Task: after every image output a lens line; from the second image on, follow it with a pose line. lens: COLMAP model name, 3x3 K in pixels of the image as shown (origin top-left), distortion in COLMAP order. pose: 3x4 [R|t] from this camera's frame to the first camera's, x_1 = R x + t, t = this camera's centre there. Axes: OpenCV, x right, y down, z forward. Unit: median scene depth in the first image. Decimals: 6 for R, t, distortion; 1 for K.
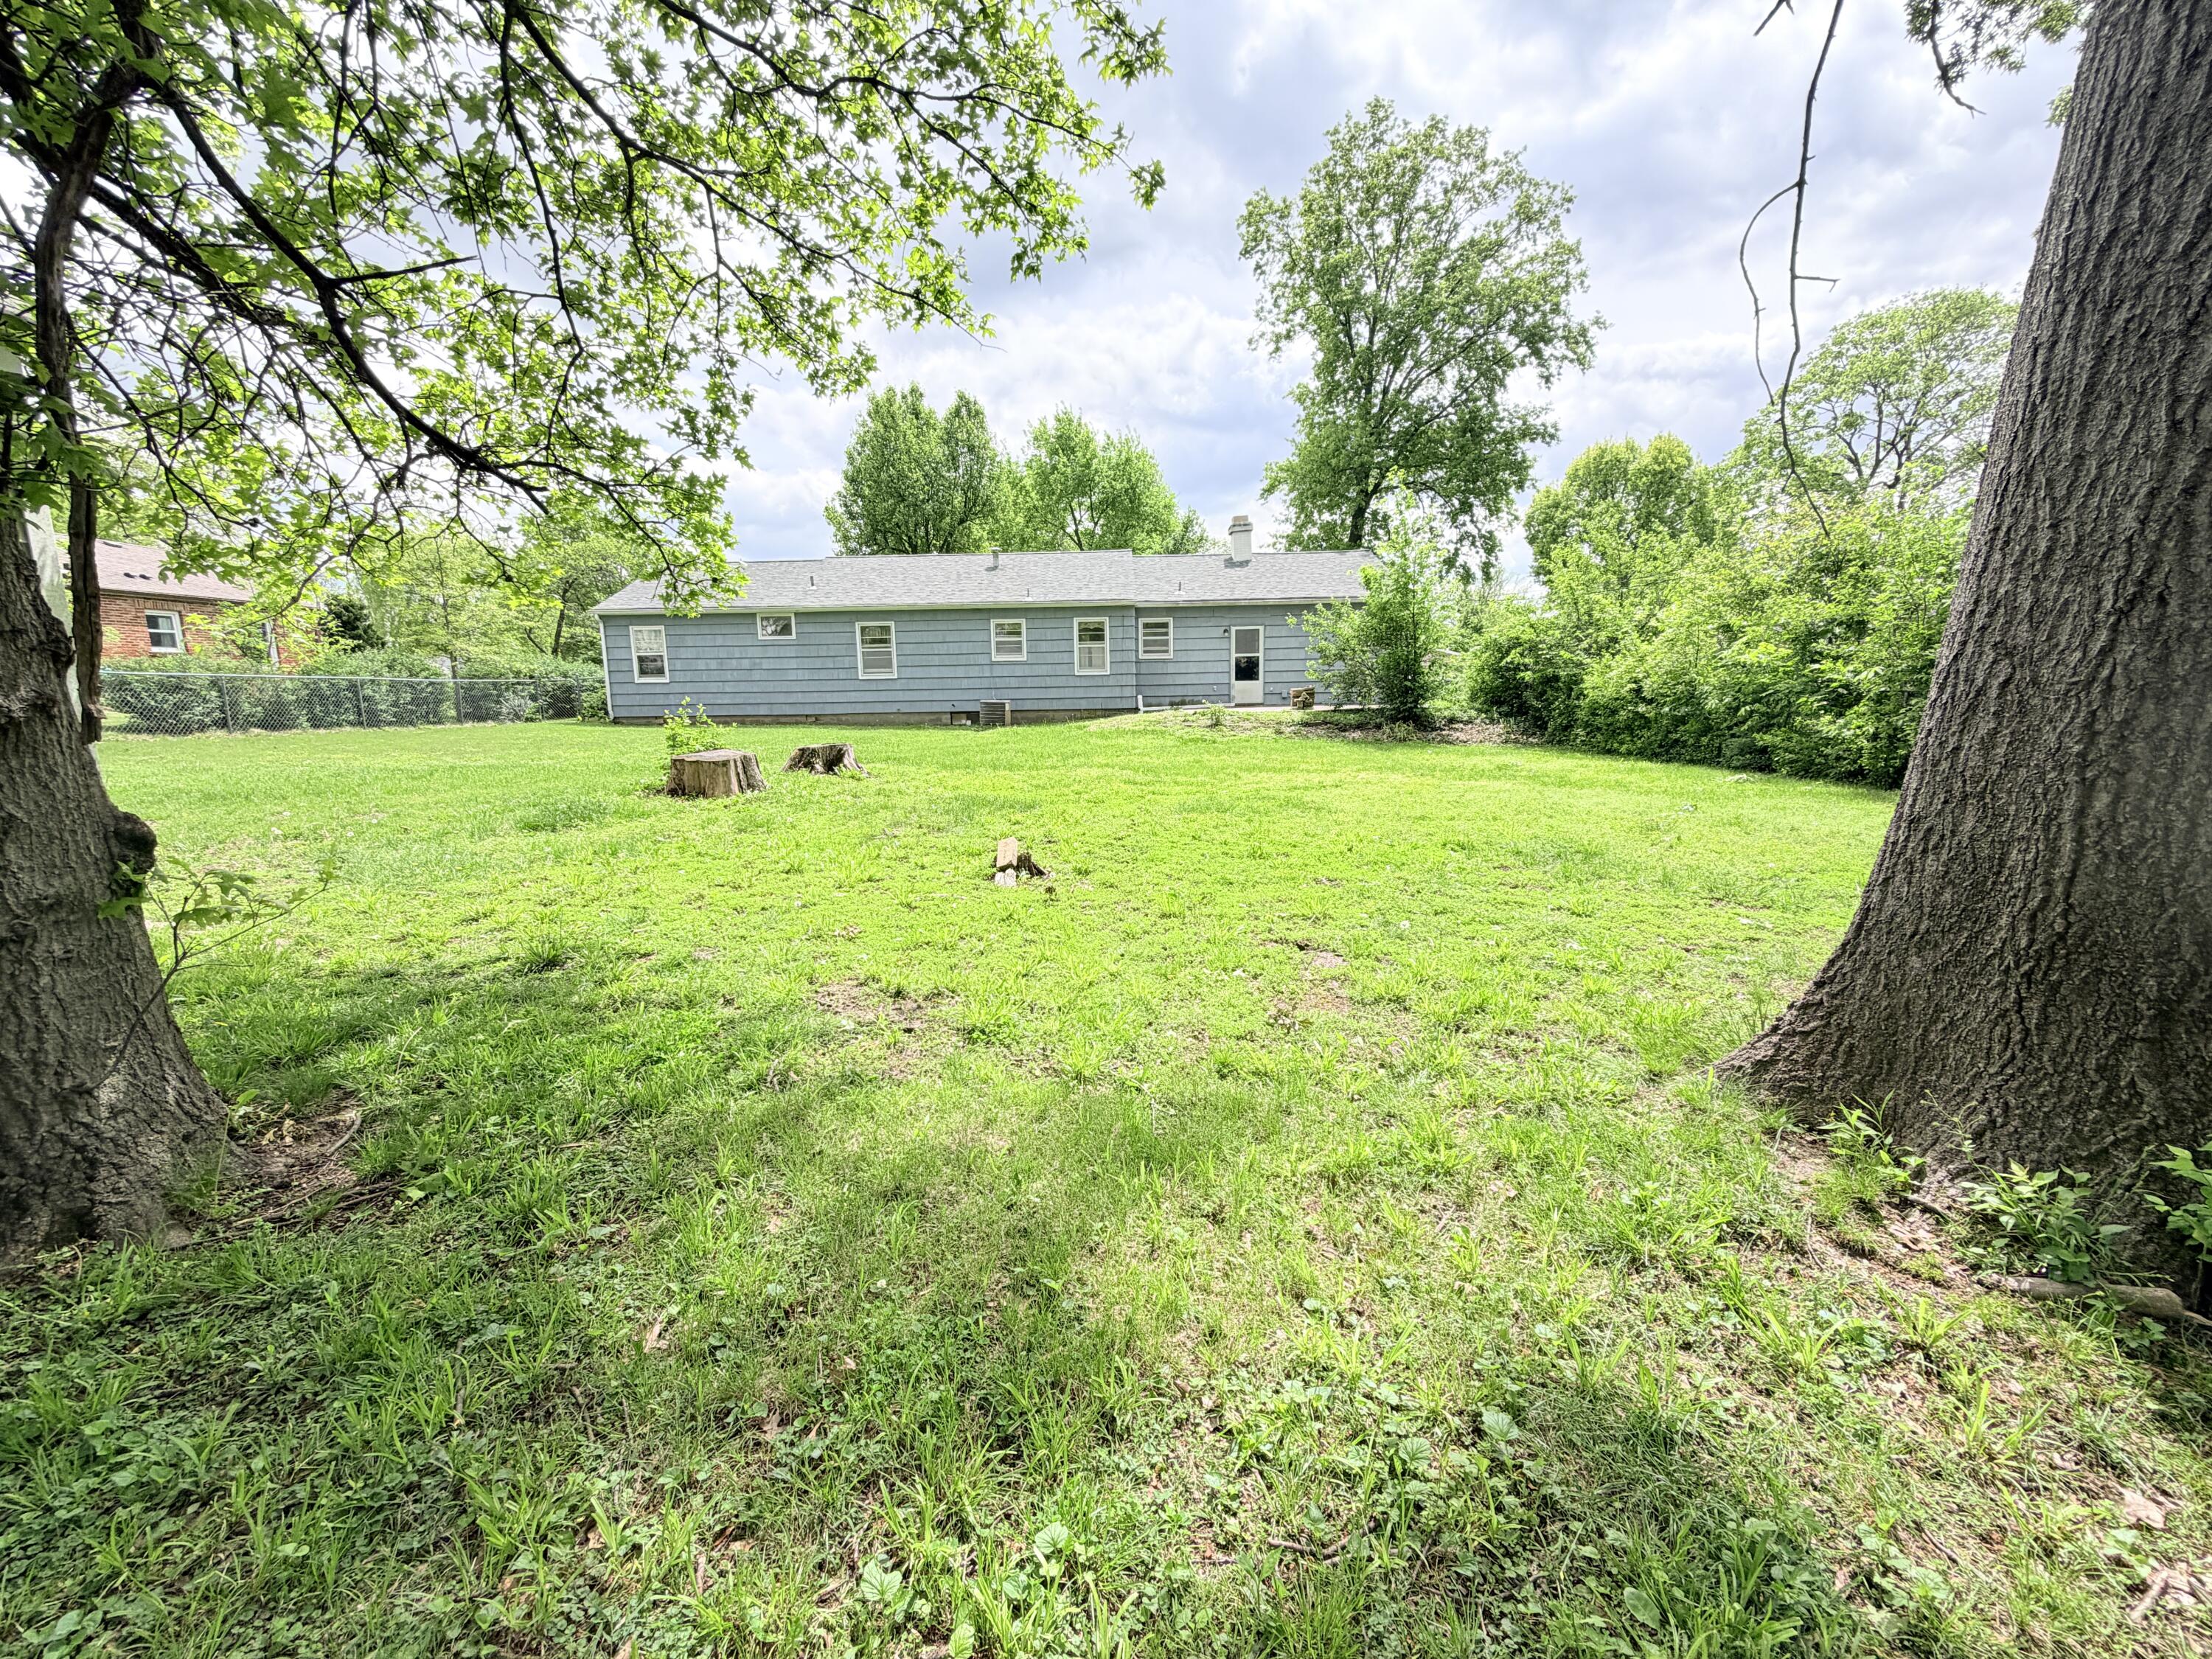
lens RADIAL K [[889.1, 0, 1104.7], [0, 889.1, 827.0], [0, 0, 1]] dist [0.000528, 0.000156]
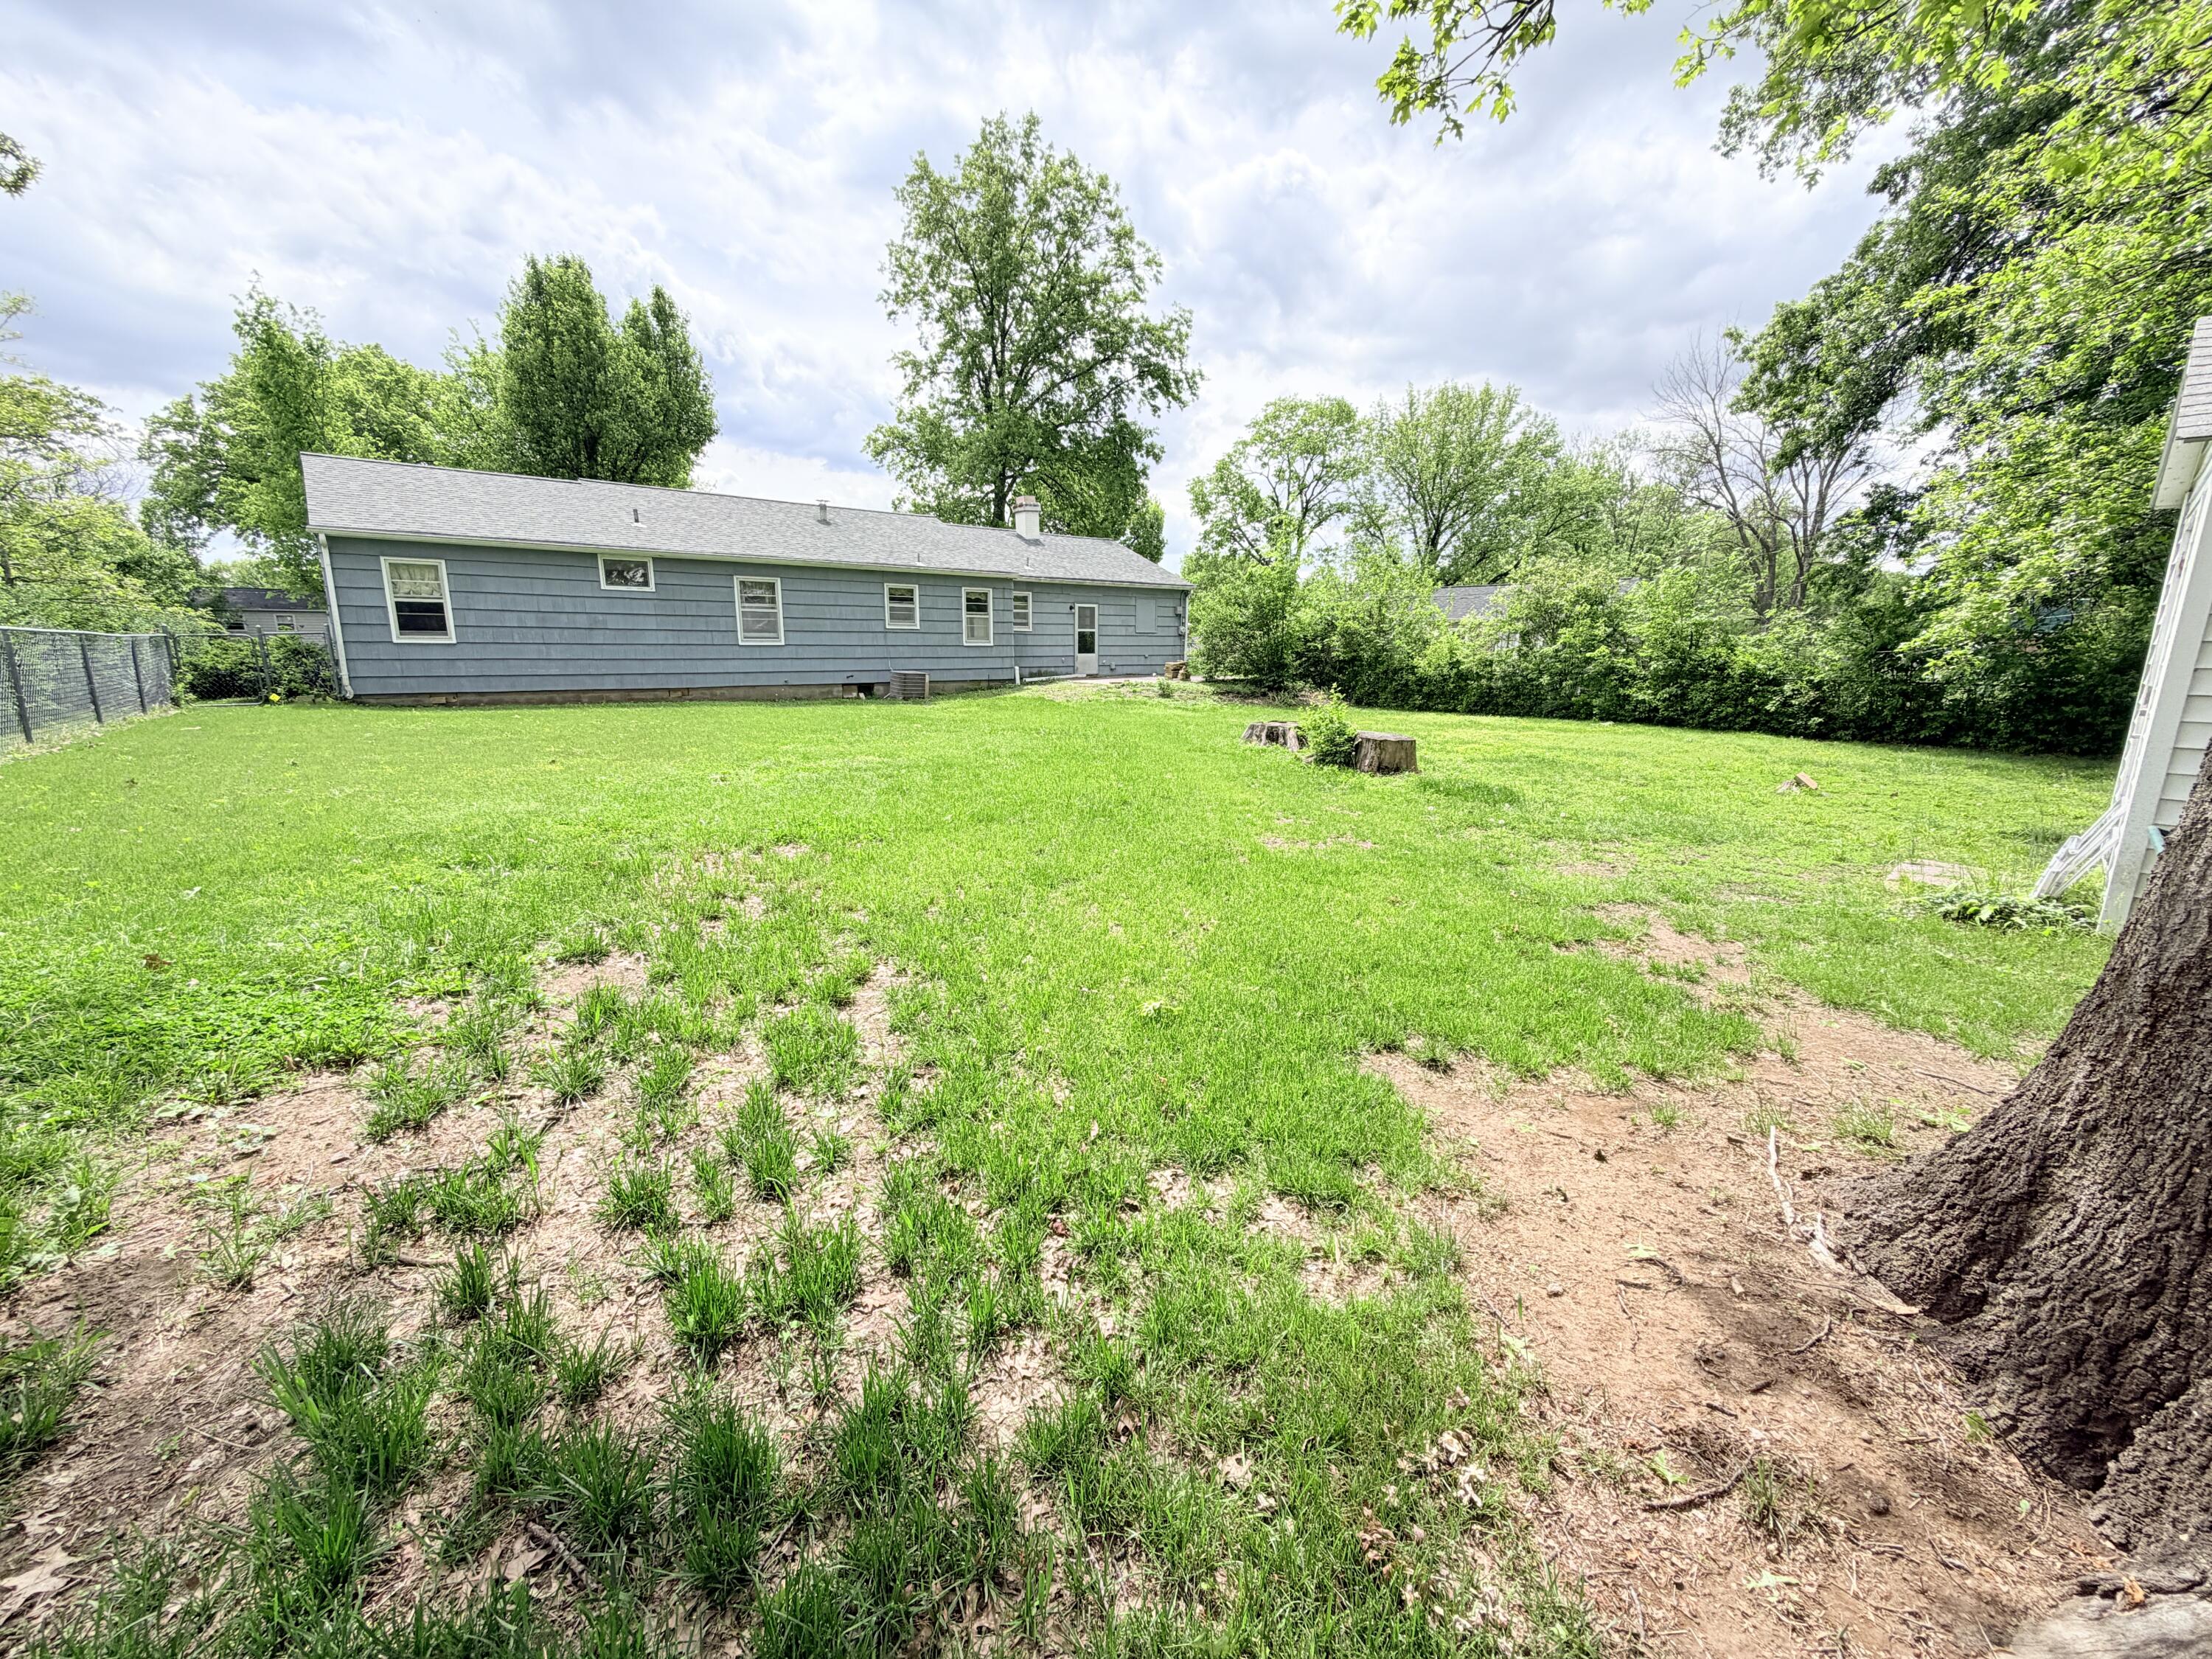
lens RADIAL K [[889.1, 0, 1104.5], [0, 889.1, 830.2], [0, 0, 1]] dist [0.000528, 0.000156]
pose [[0.750241, -0.113625, 0.651328, -0.579471], [0.081898, 0.993506, 0.078983, -0.031786], [-0.656073, -0.005914, 0.754674, 0.148313]]
